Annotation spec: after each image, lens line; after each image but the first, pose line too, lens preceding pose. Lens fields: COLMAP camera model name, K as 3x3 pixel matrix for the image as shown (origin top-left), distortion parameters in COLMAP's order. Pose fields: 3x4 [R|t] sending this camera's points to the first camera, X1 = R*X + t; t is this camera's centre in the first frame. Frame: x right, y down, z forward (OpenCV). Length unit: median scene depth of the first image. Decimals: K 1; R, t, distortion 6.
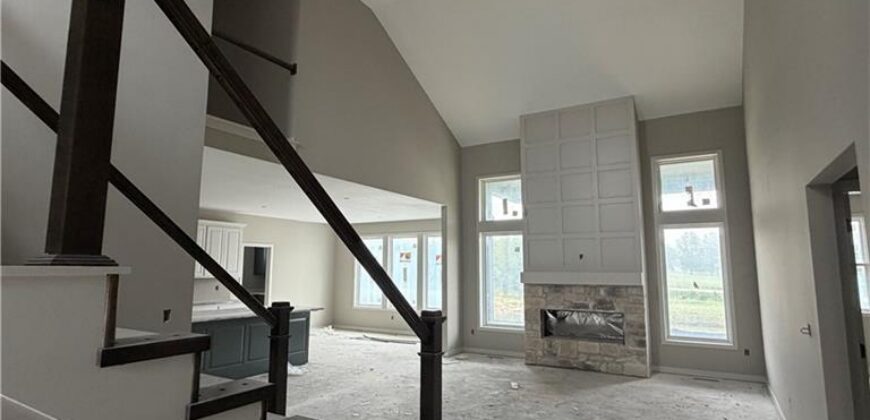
lens RADIAL K [[464.3, 0, 433.3], [0, 464.3, 209.5], [0, 0, 1]] dist [-0.002638, 0.002787]
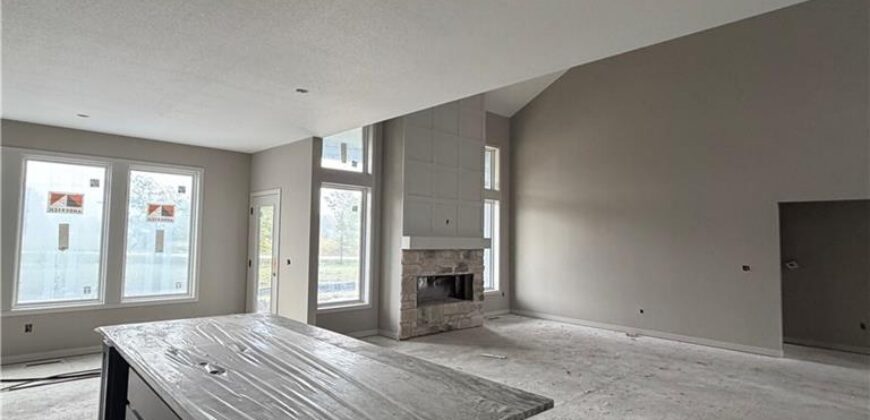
lens RADIAL K [[464.3, 0, 432.1], [0, 464.3, 210.6], [0, 0, 1]] dist [-0.002638, 0.002787]
pose [[0.270017, 0.055517, 0.961254, -0.649998], [-0.140663, 0.989900, -0.017659, 0.097397], [-0.952525, -0.130445, 0.275099, 0.738237]]
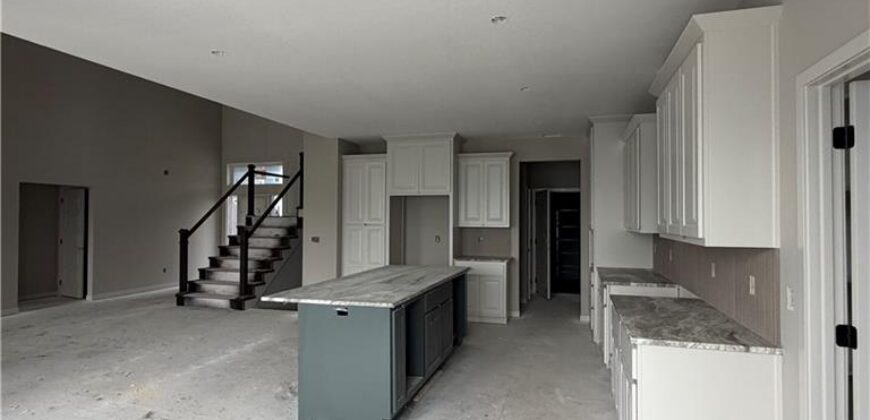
lens RADIAL K [[464.3, 0, 433.4], [0, 464.3, 210.8], [0, 0, 1]] dist [-0.002638, 0.002787]
pose [[-0.968545, -0.009646, -0.248653, -0.286398], [0.026502, 0.989567, -0.141617, 0.199767], [0.247424, -0.143752, -0.958184, 1.509734]]
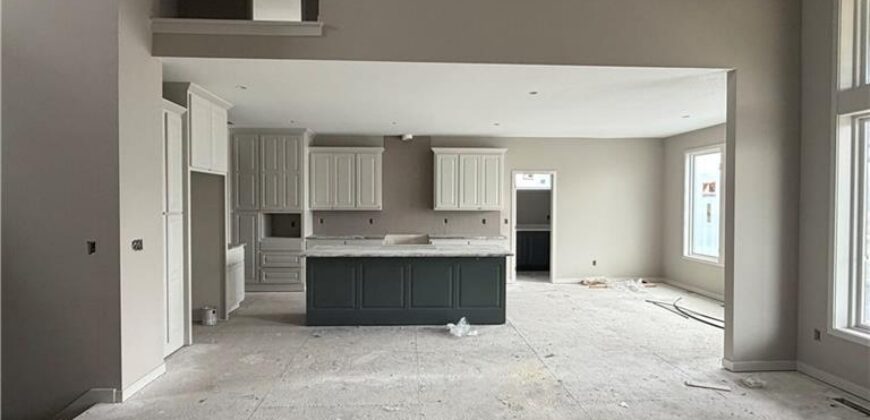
lens RADIAL K [[464.3, 0, 432.1], [0, 464.3, 209.5], [0, 0, 1]] dist [-0.002638, 0.002787]
pose [[0.558447, 0.012748, -0.829442, 0.291235], [0.105577, 0.990659, 0.086308, 0.070056], [0.822794, -0.135768, 0.551885, 0.519717]]
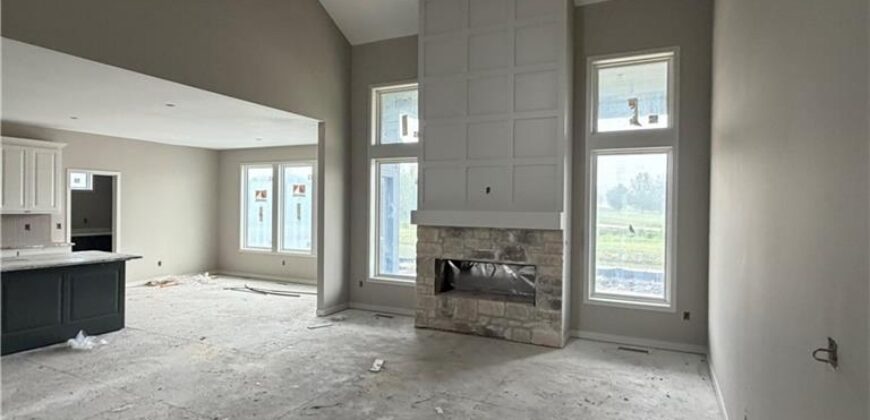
lens RADIAL K [[464.3, 0, 434.0], [0, 464.3, 208.7], [0, 0, 1]] dist [-0.002638, 0.002787]
pose [[0.996707, 0.008816, 0.080610, 0.167008], [-0.019514, 0.990936, 0.132907, 0.031786], [-0.078708, -0.134042, 0.987845, 0.254937]]
